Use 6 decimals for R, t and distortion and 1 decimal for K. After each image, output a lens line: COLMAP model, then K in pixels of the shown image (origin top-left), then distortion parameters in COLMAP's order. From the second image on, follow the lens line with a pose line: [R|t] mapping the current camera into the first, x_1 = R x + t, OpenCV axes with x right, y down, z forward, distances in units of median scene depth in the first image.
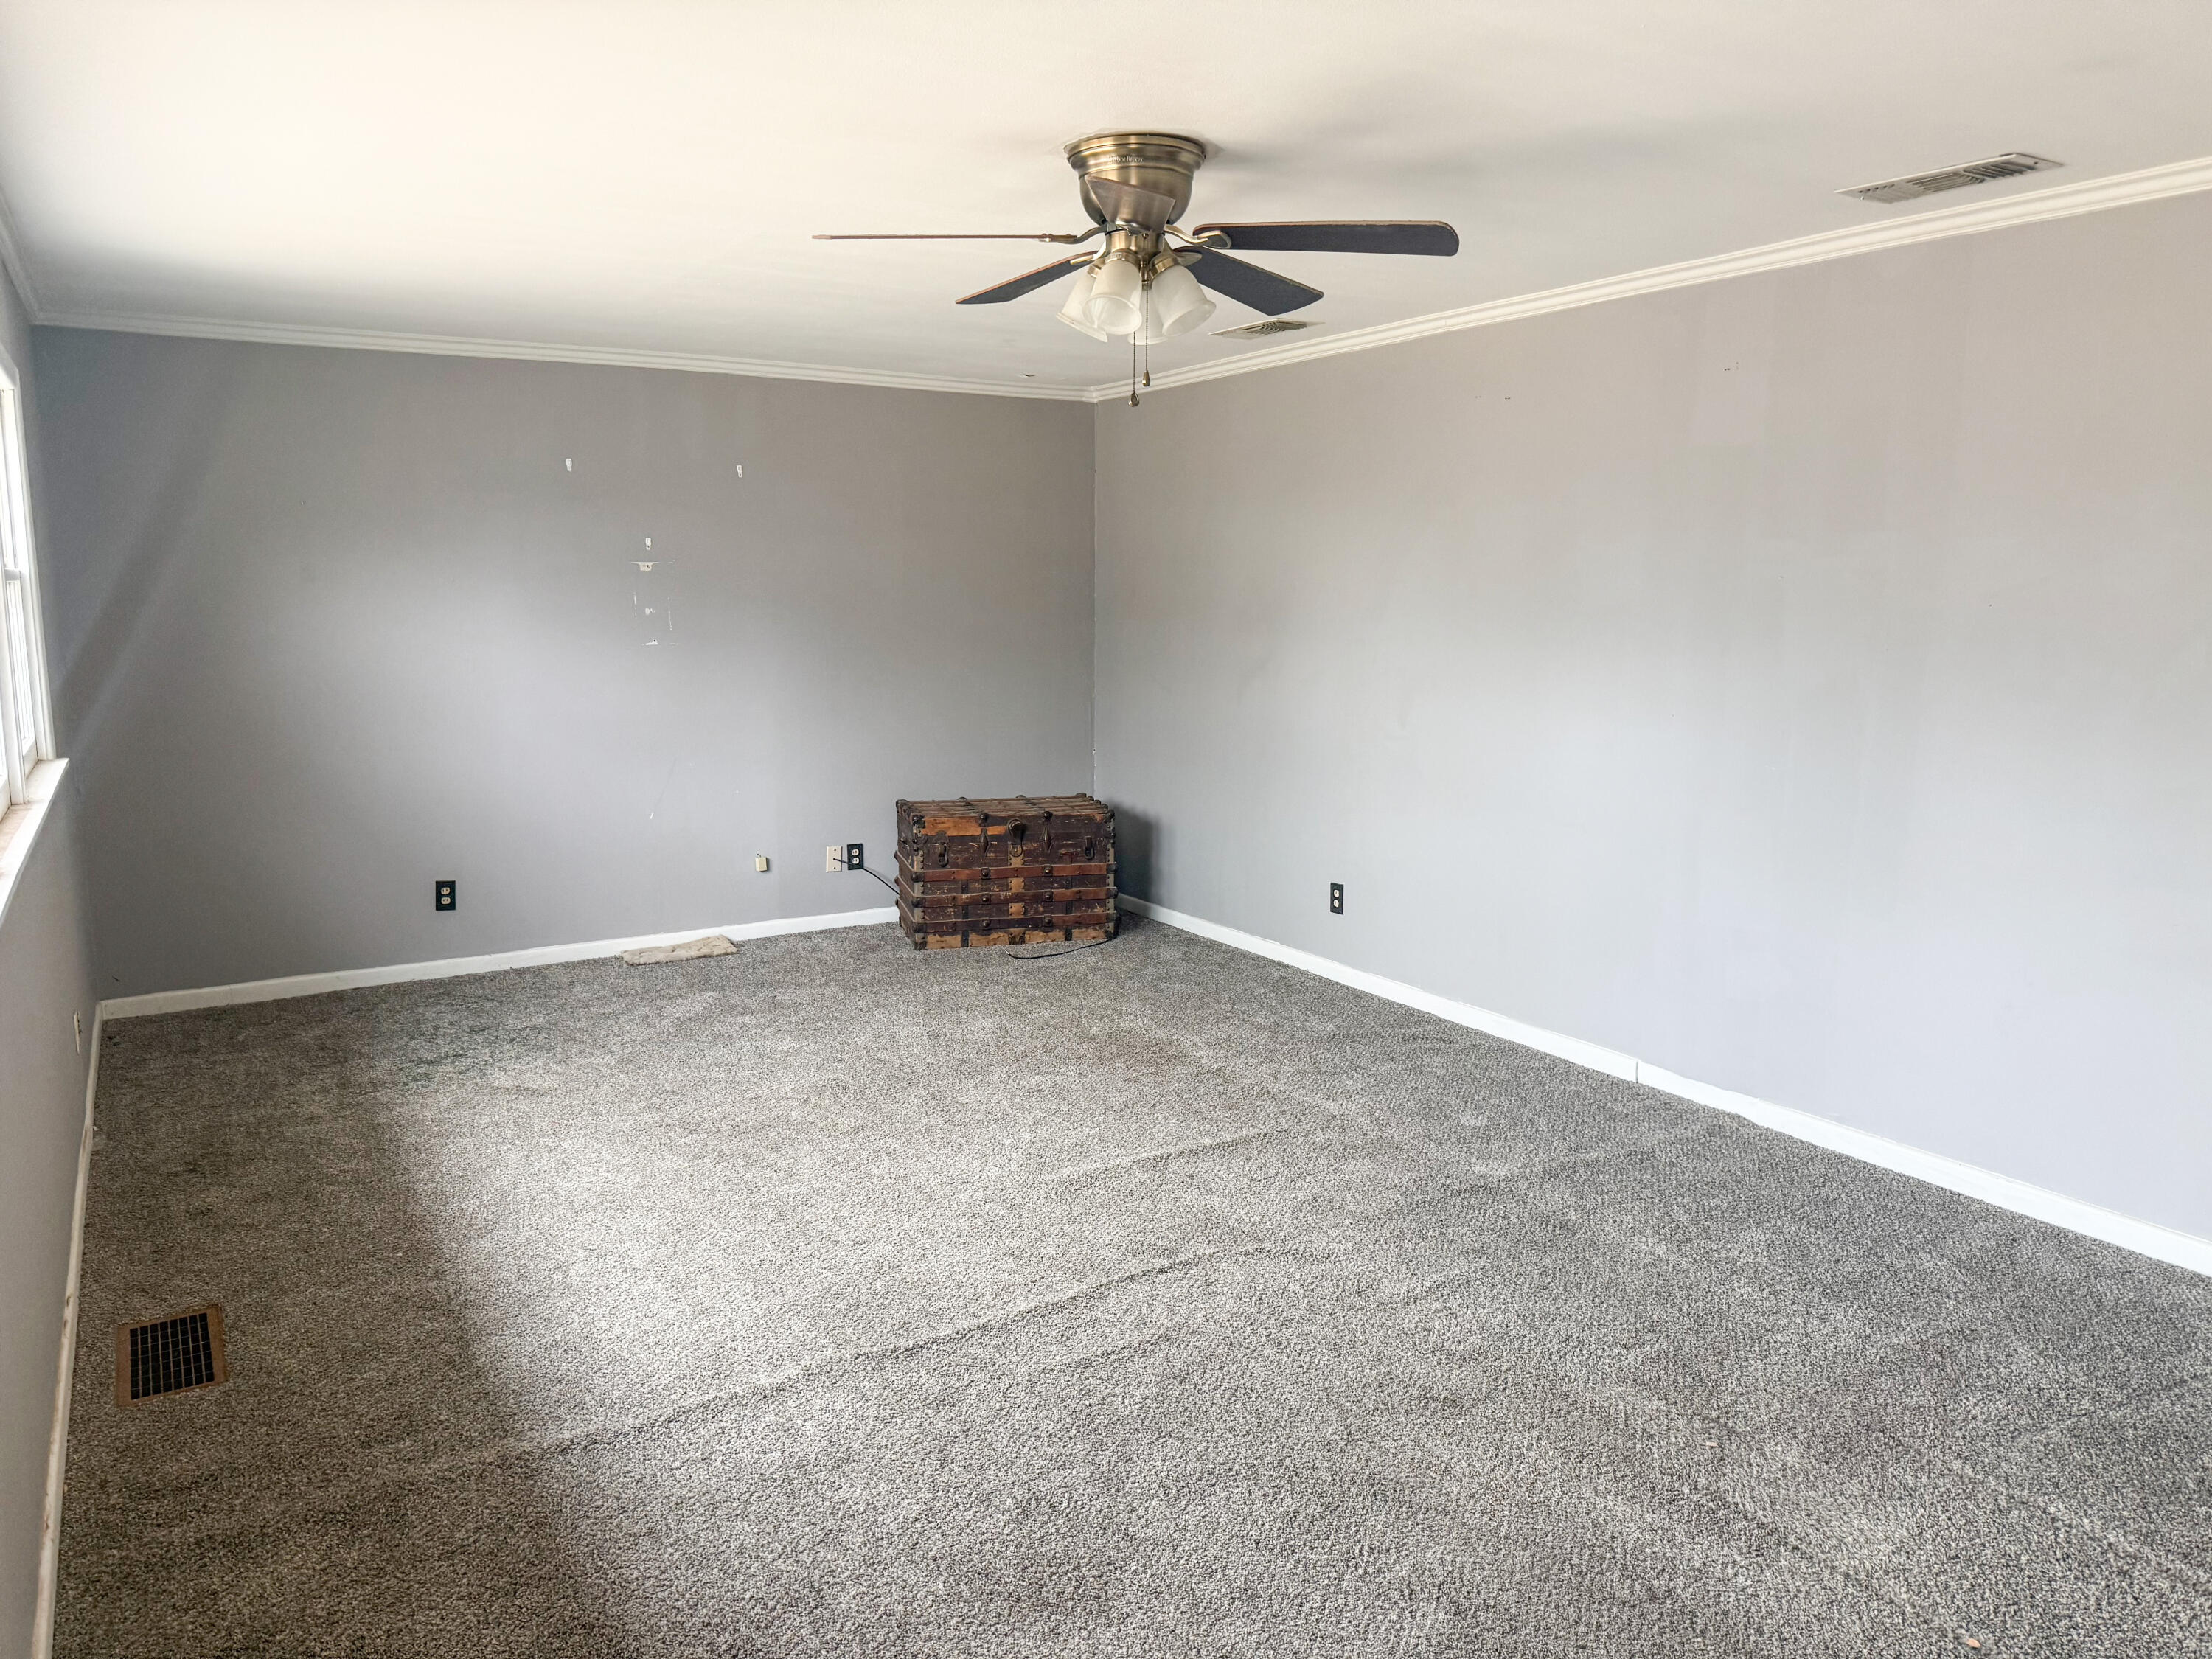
lens RADIAL K [[1518.3, 0, 1105.8], [0, 1518.3, 889.7], [0, 0, 1]] dist [0.007714, -0.001089]
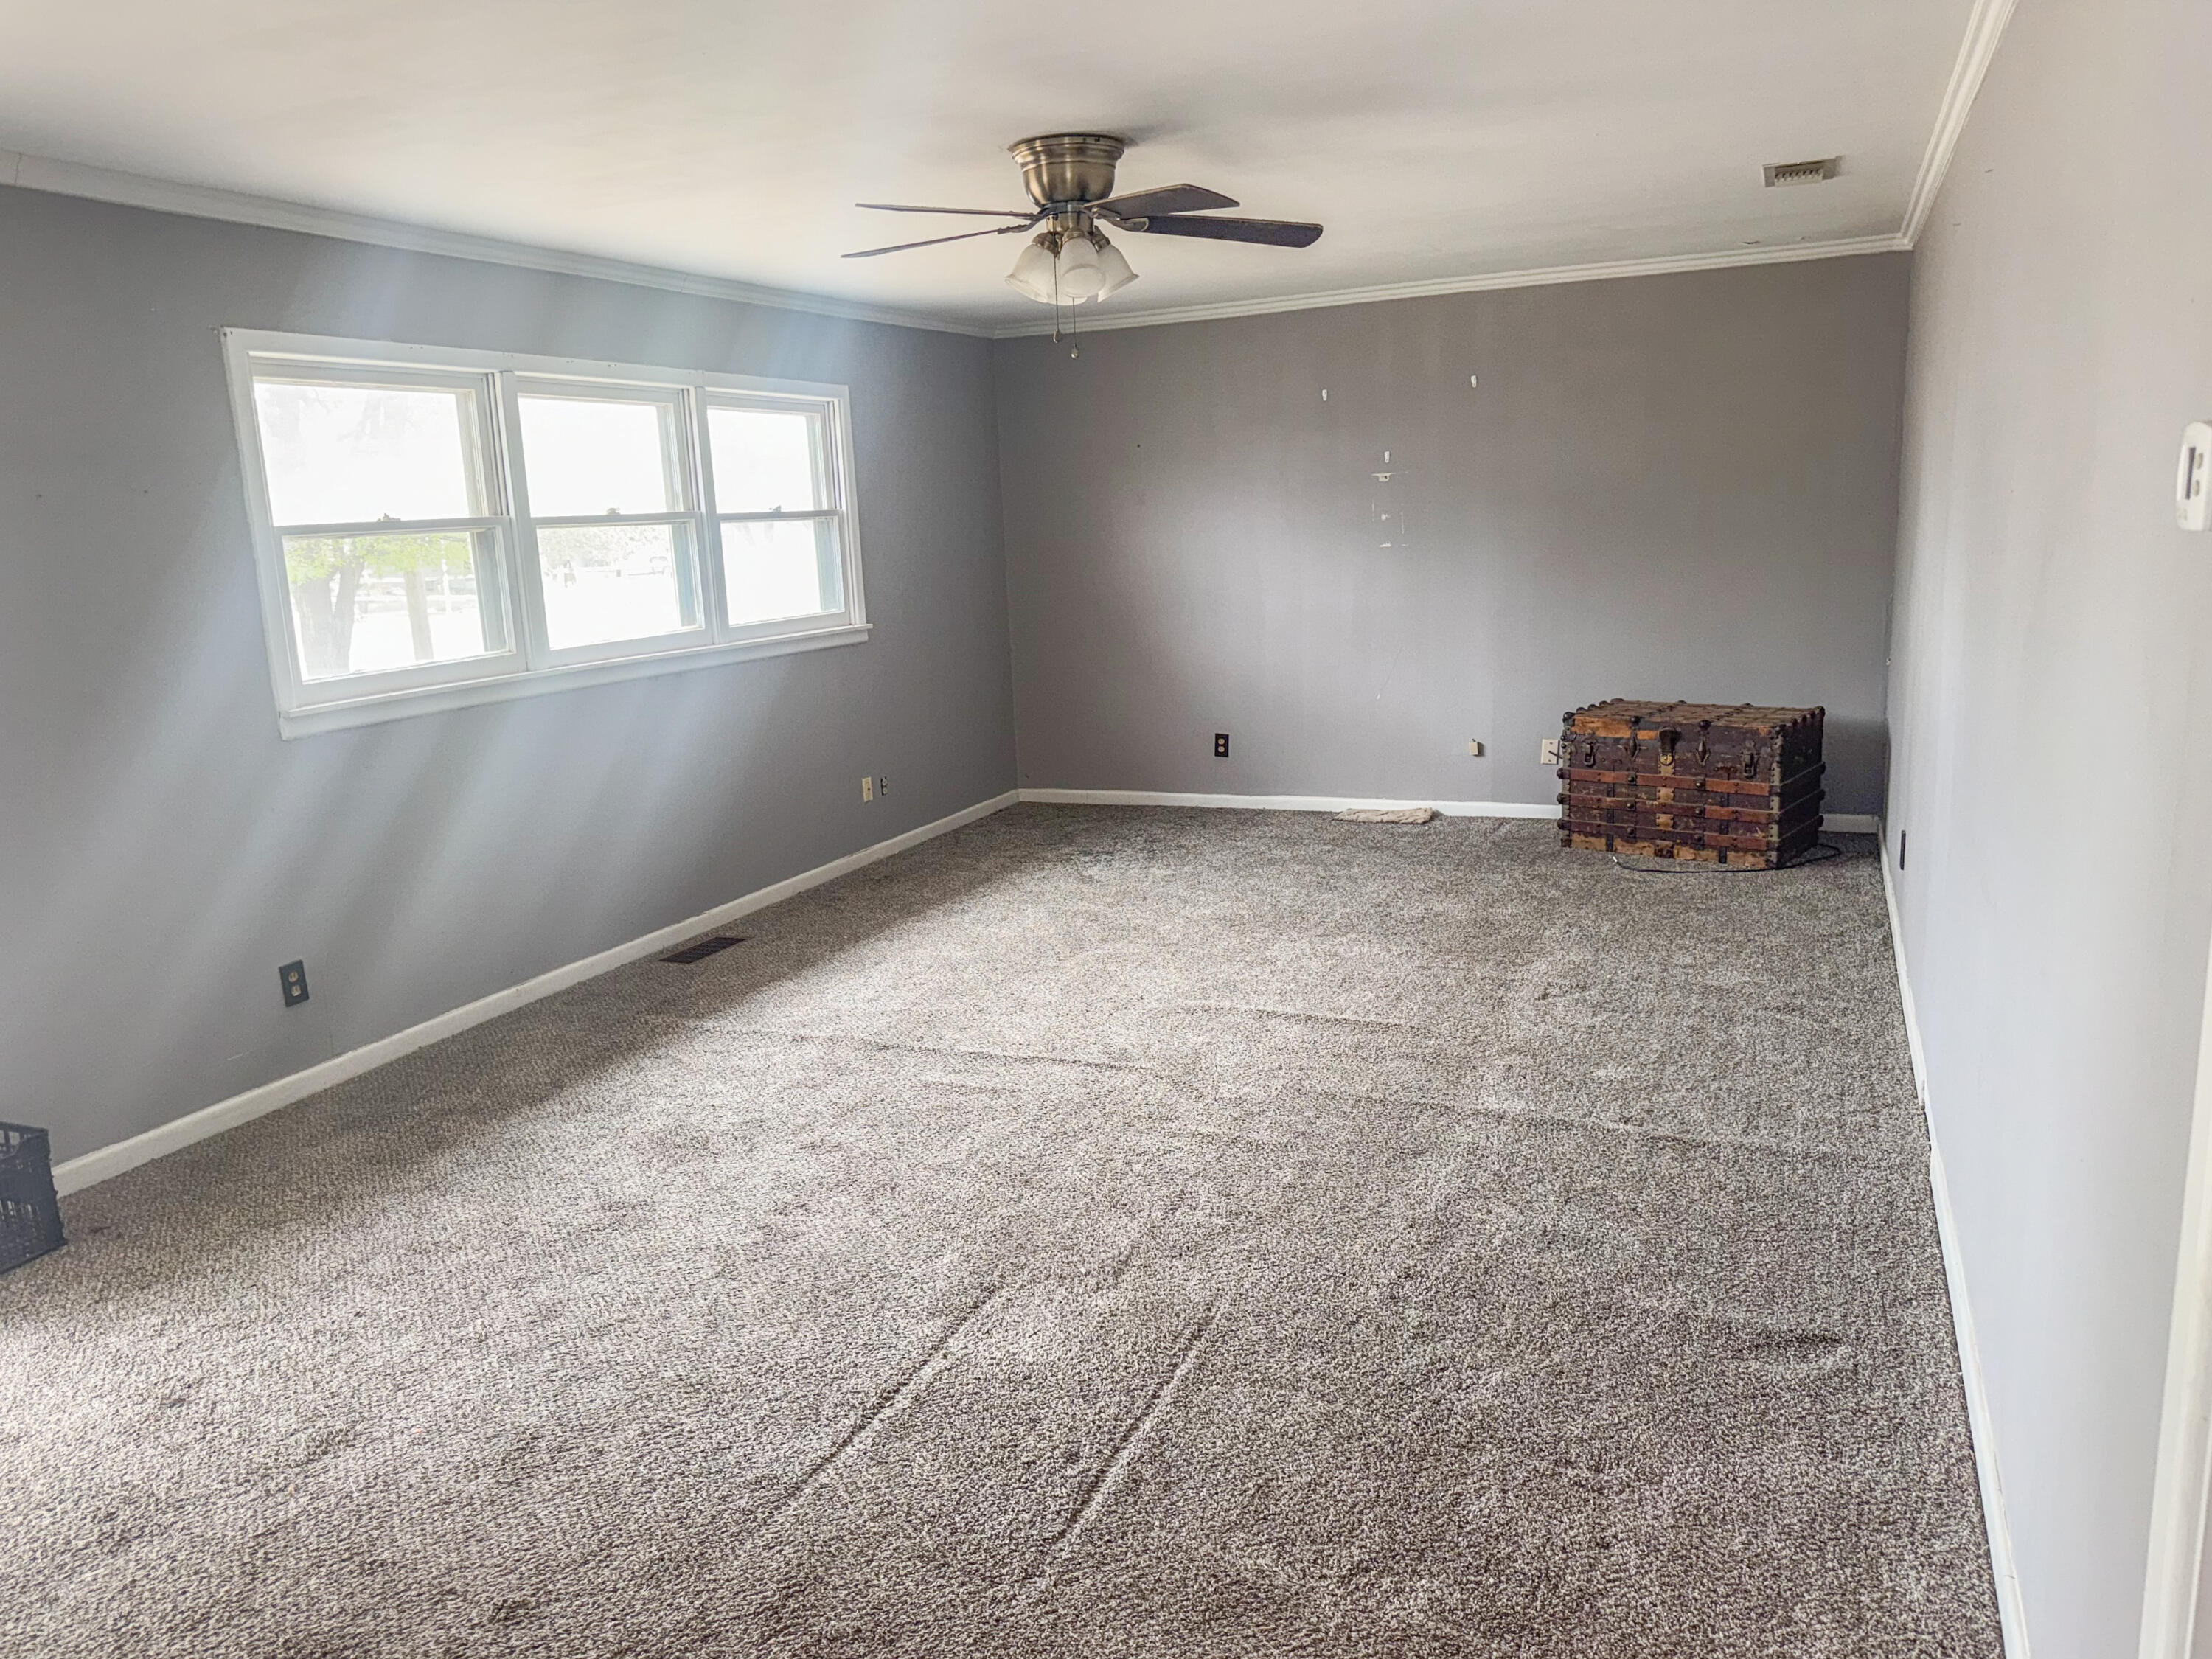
lens RADIAL K [[1601.6, 0, 1106.0], [0, 1601.6, 829.5], [0, 0, 1]] dist [0.141793, -0.001124]
pose [[0.563545, 0.137213, -0.814610, 0.592369], [-0.117268, 0.989410, 0.085531, -0.028659], [0.817720, 0.047327, 0.573667, 0.135570]]
